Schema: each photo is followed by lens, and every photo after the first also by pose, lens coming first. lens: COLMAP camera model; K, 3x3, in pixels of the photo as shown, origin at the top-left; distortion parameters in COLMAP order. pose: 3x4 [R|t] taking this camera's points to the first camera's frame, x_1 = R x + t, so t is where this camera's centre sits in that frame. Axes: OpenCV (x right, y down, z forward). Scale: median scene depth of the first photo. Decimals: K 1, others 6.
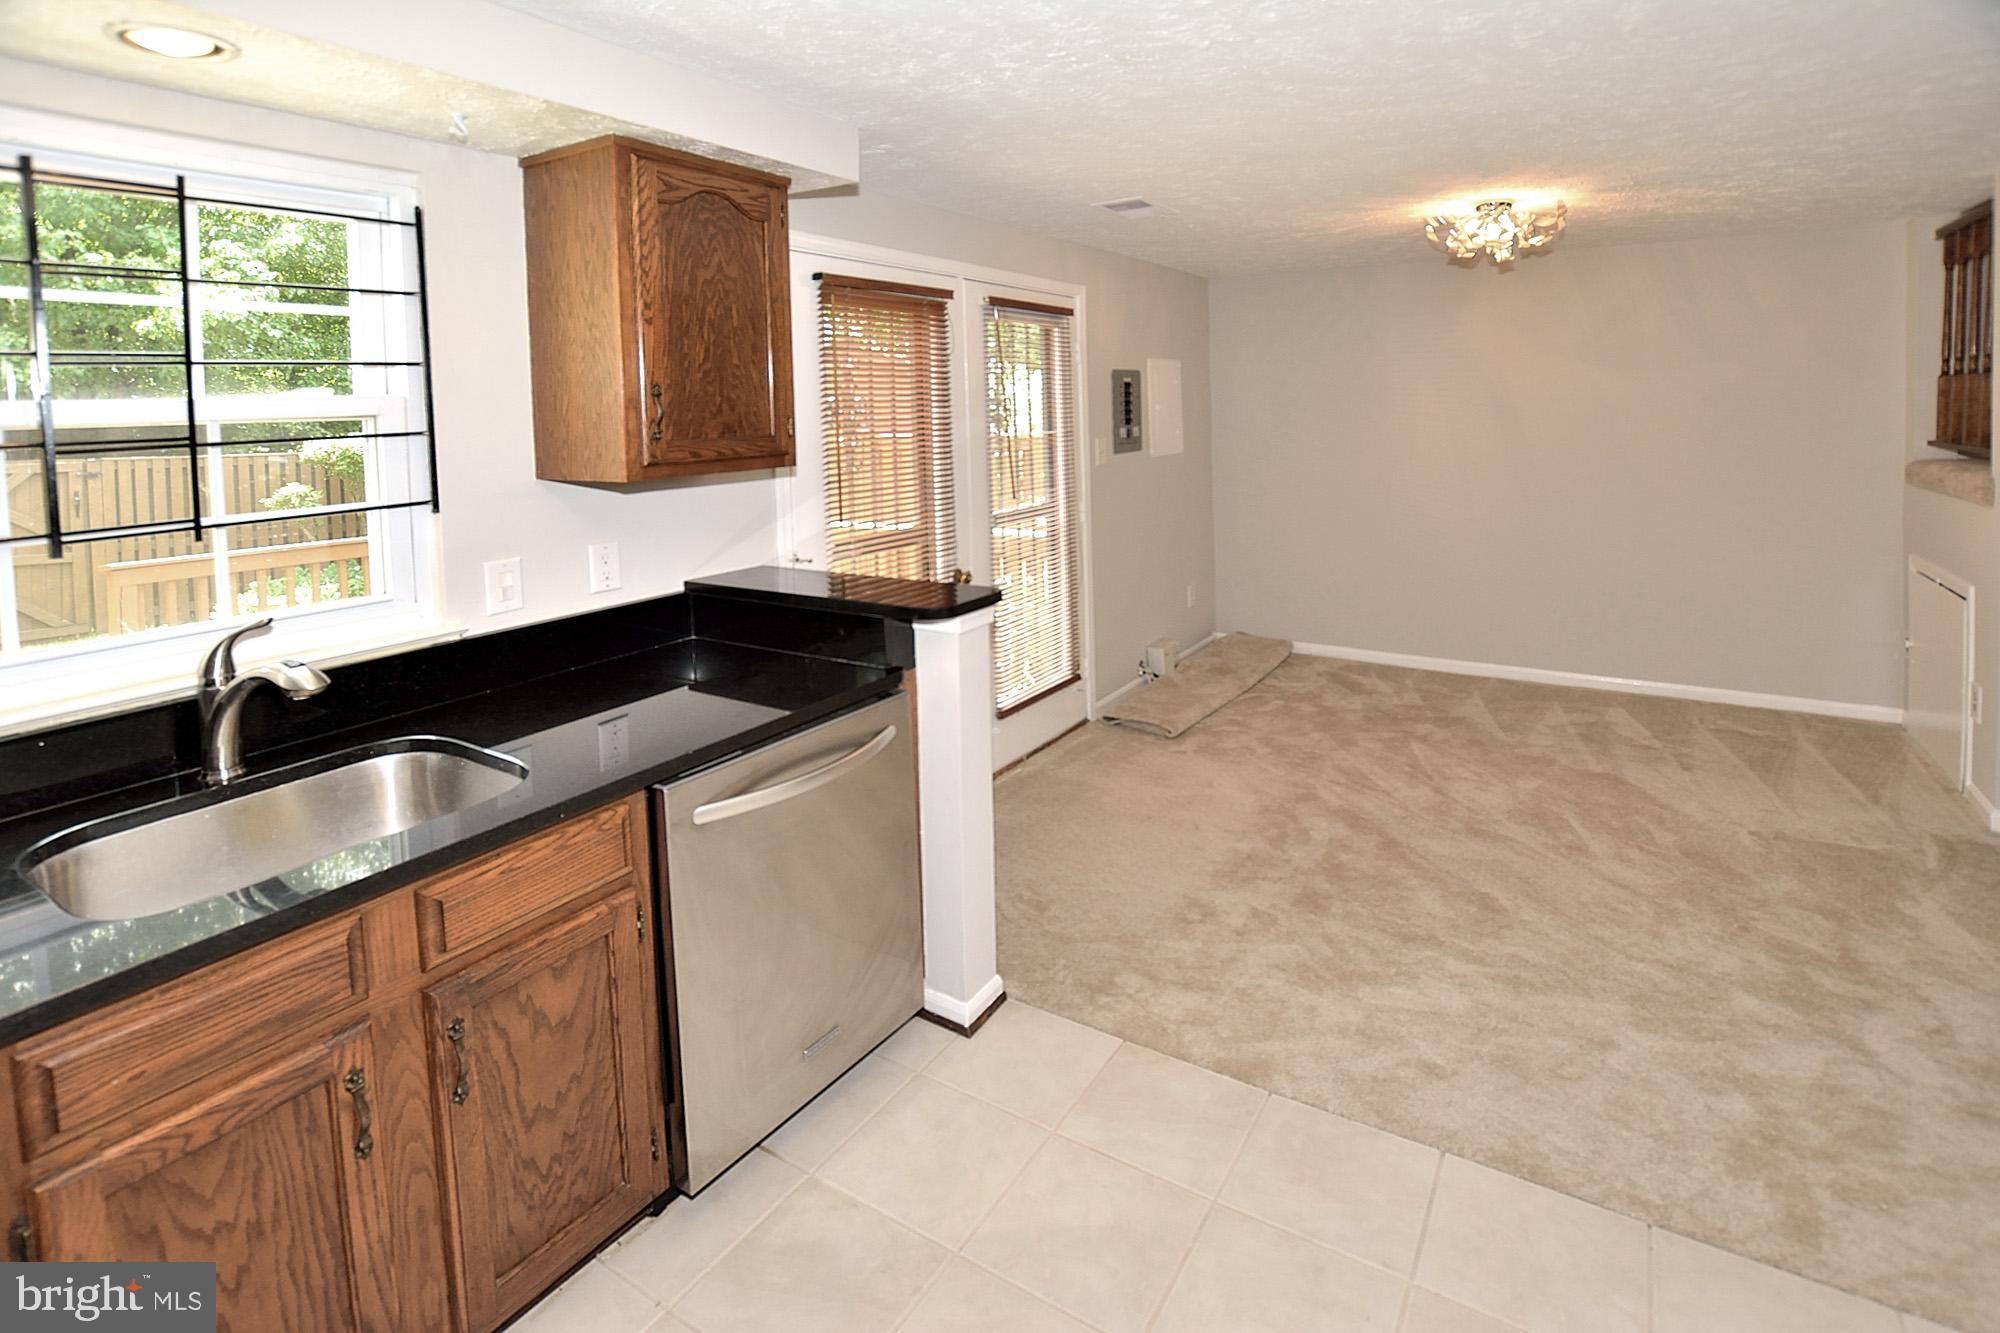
lens RADIAL K [[1011.1, 0, 969.4], [0, 1011.1, 450.6], [0, 0, 1]] dist [-0.029175, 0.003589]
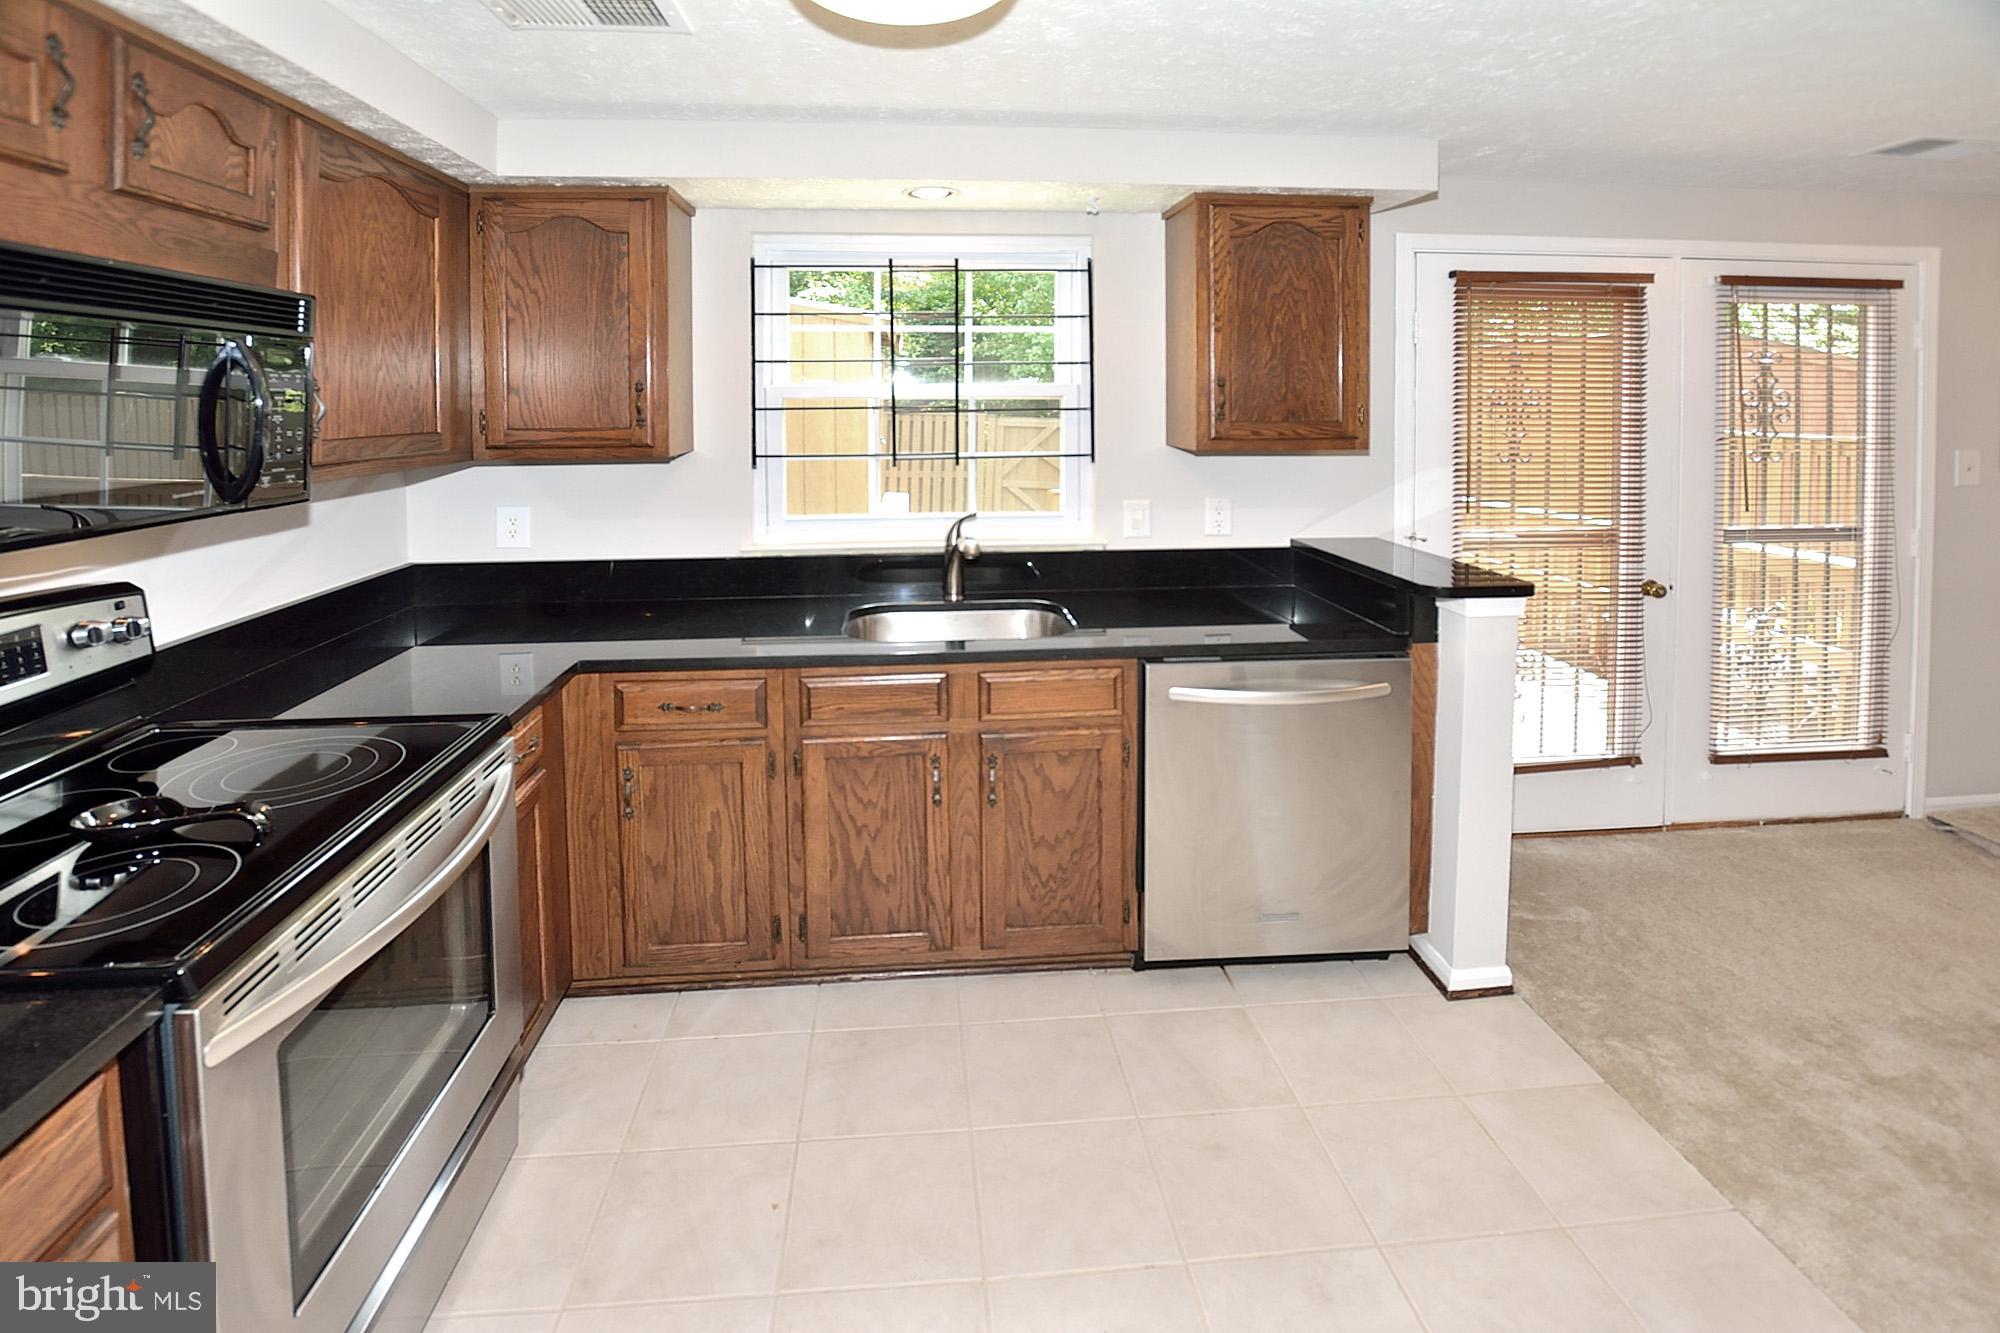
lens RADIAL K [[1011.1, 0, 979.3], [0, 1011.1, 443.8], [0, 0, 1]] dist [-0.029175, 0.003589]
pose [[0.601090, 0.059499, -0.796963, 0.536148], [-0.050987, 0.998048, 0.036056, -0.010872], [0.797553, 0.018962, 0.602951, -0.038917]]
